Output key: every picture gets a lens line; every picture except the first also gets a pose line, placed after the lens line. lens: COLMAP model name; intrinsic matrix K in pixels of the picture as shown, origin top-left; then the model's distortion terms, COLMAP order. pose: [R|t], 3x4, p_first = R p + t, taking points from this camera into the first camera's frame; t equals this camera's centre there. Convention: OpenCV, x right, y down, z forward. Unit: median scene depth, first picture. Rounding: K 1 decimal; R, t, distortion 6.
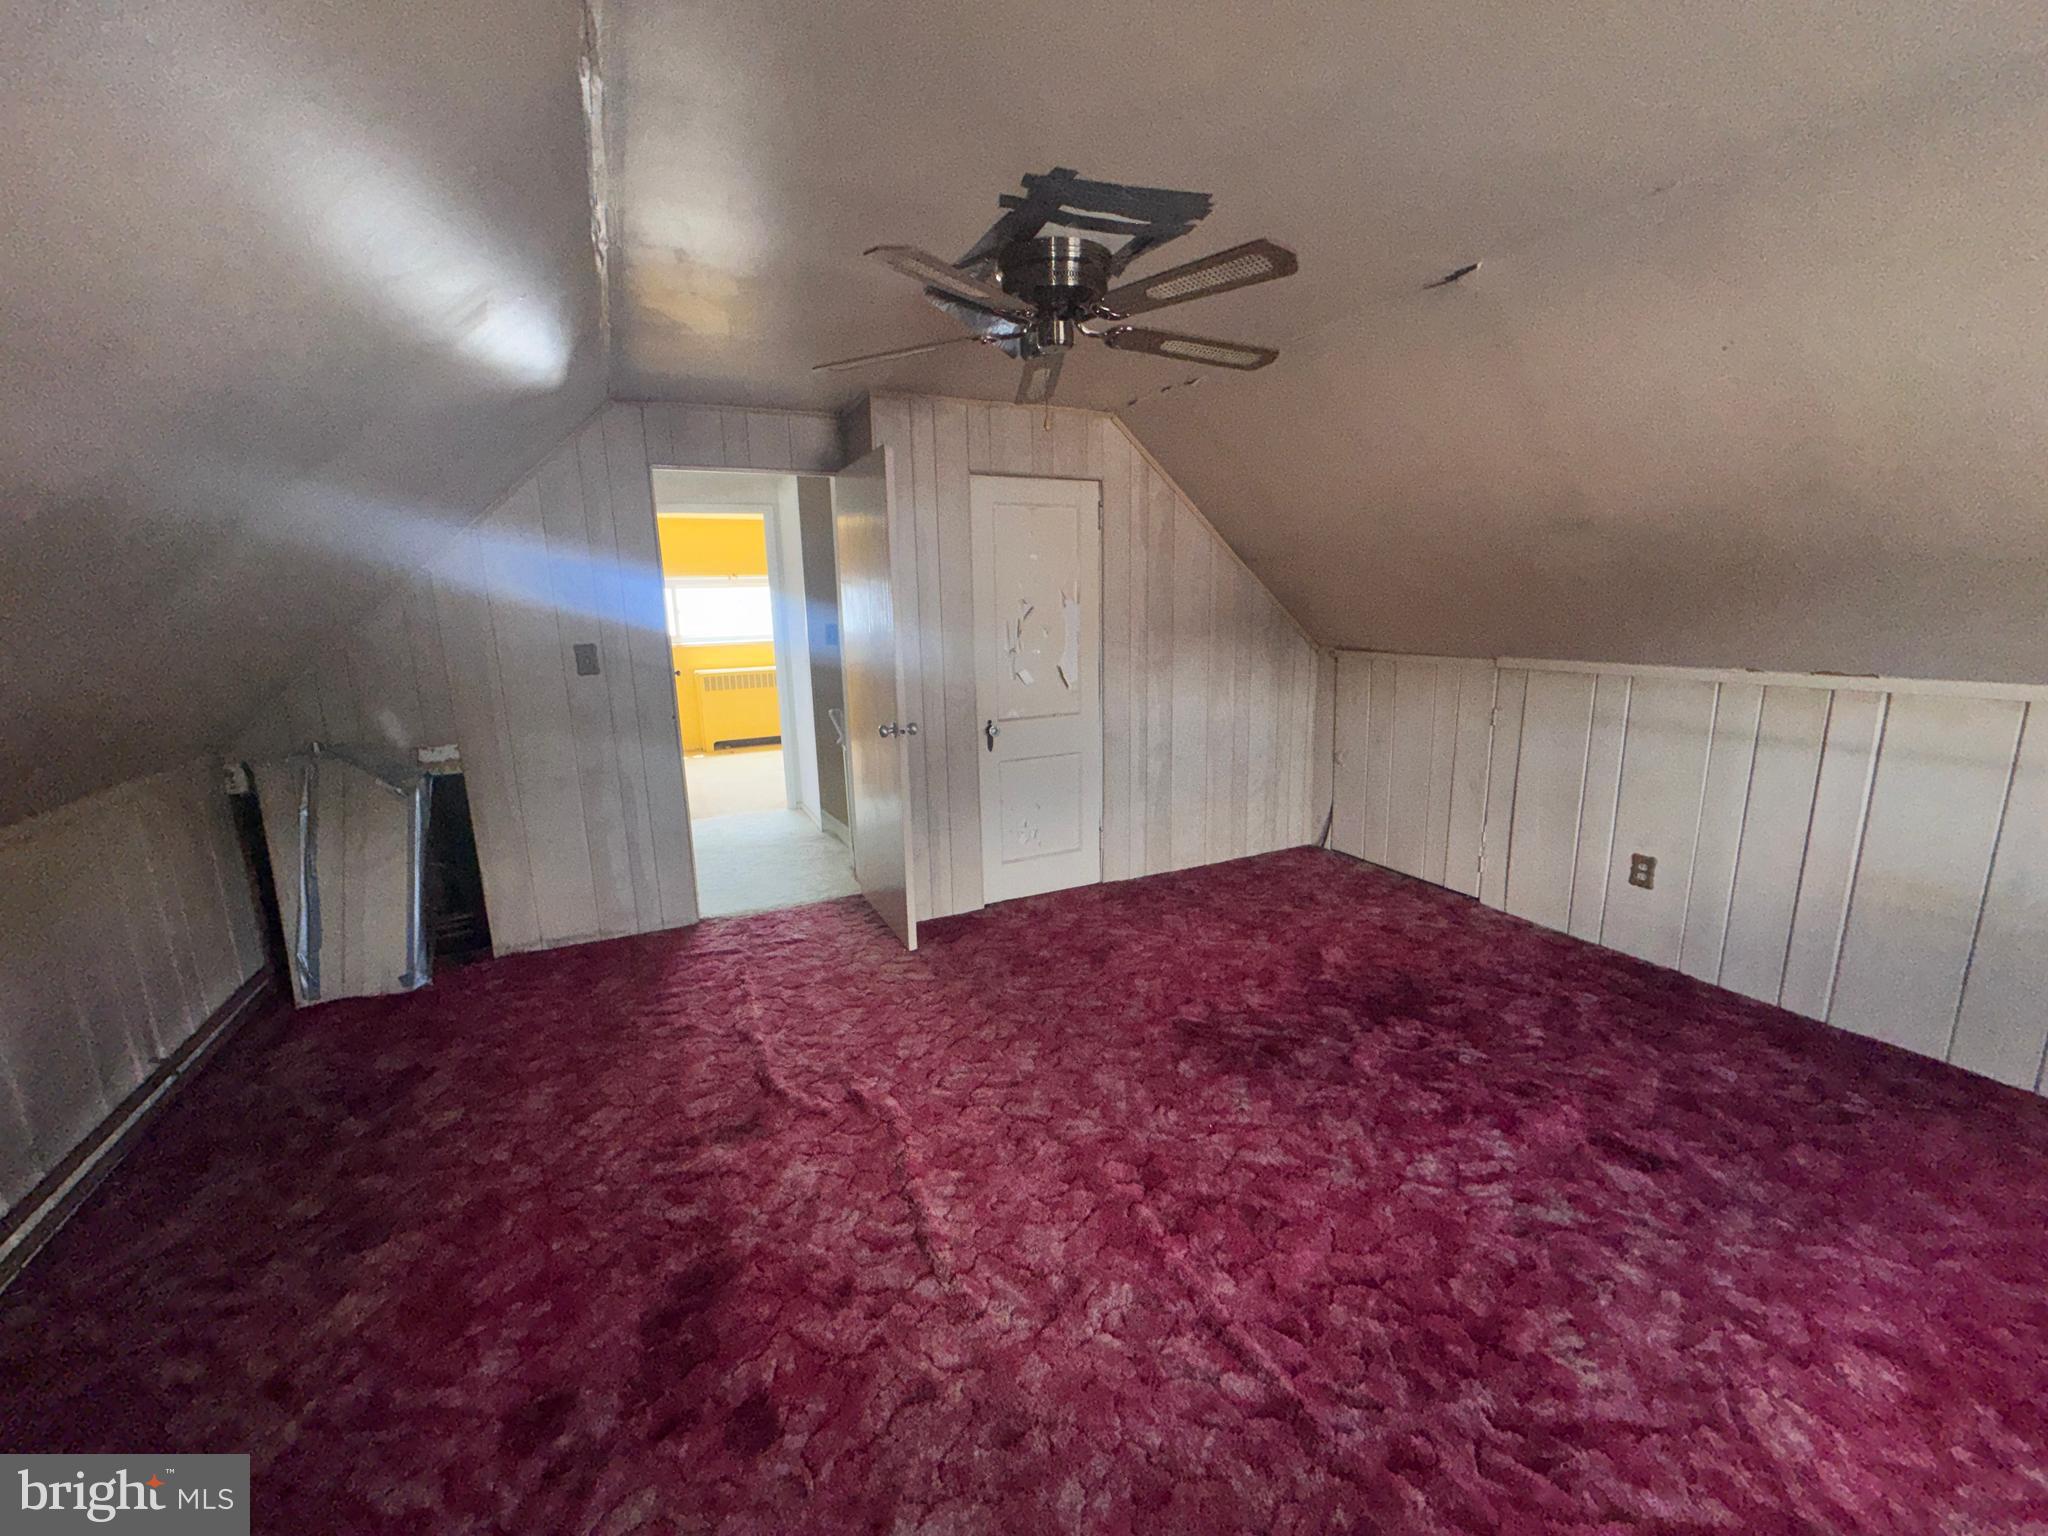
lens RADIAL K [[813.1, 0, 1021.3], [0, 813.1, 764.3], [0, 0, 1]] dist [-0.004864, 0.000067]
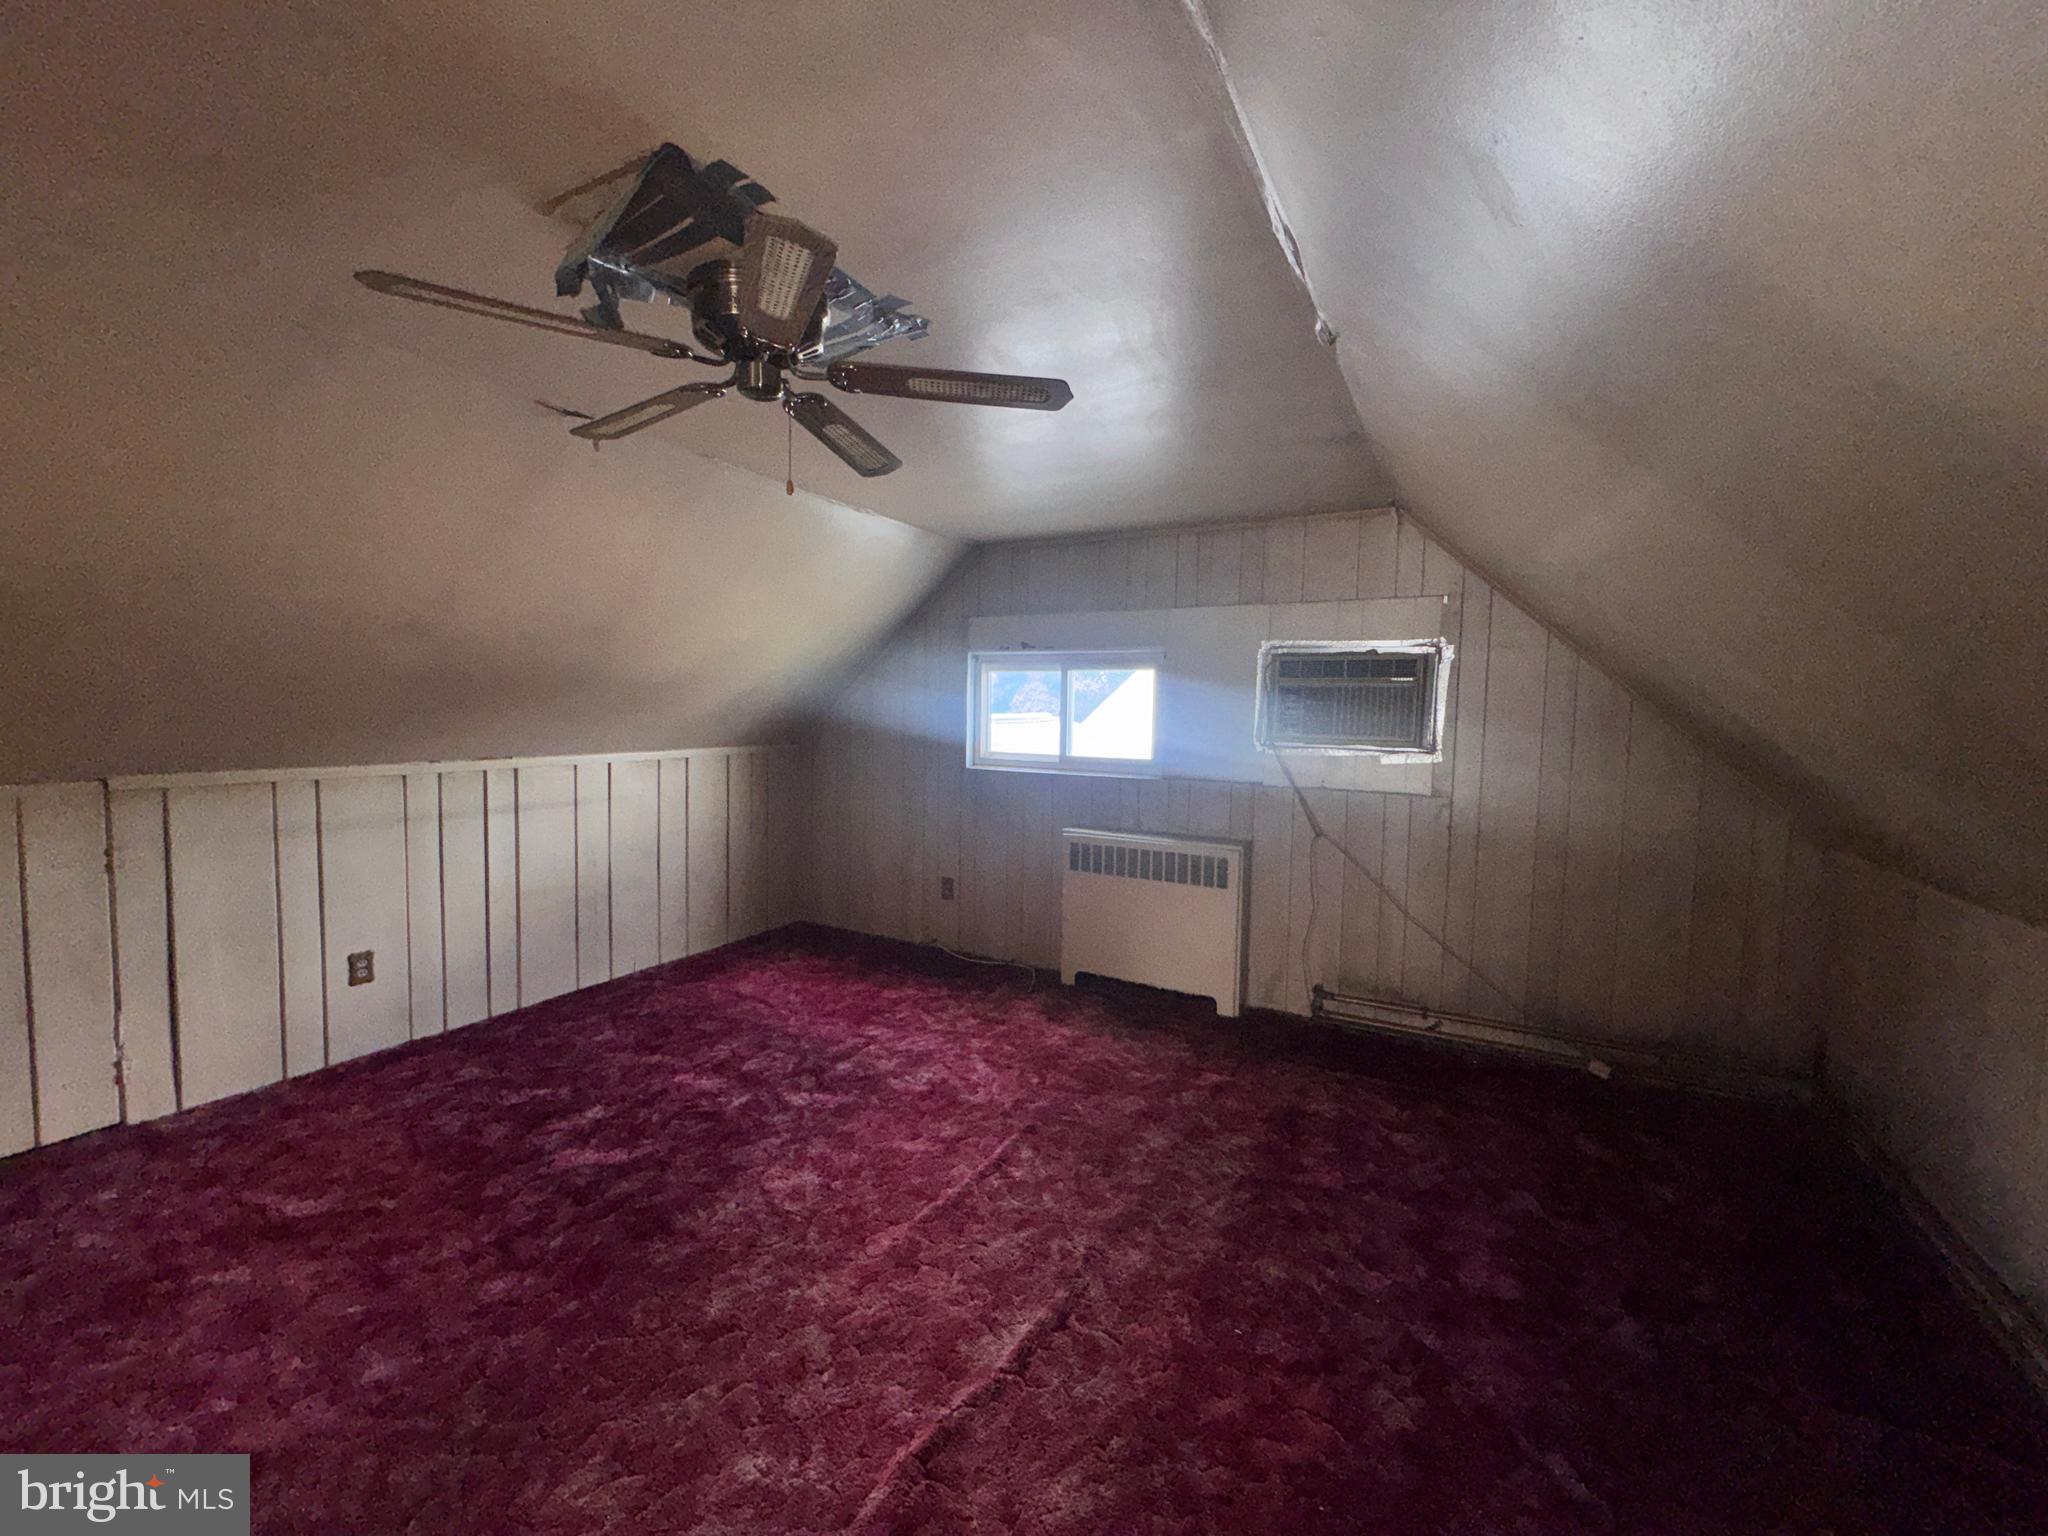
lens RADIAL K [[813.1, 0, 1021.3], [0, 813.1, 764.3], [0, 0, 1]] dist [-0.004864, 0.000067]
pose [[-0.572233, -0.040872, 0.819072, -0.594711], [0.159431, 0.974158, 0.159995, -0.166522], [-0.804445, 0.222140, -0.550929, 0.962573]]
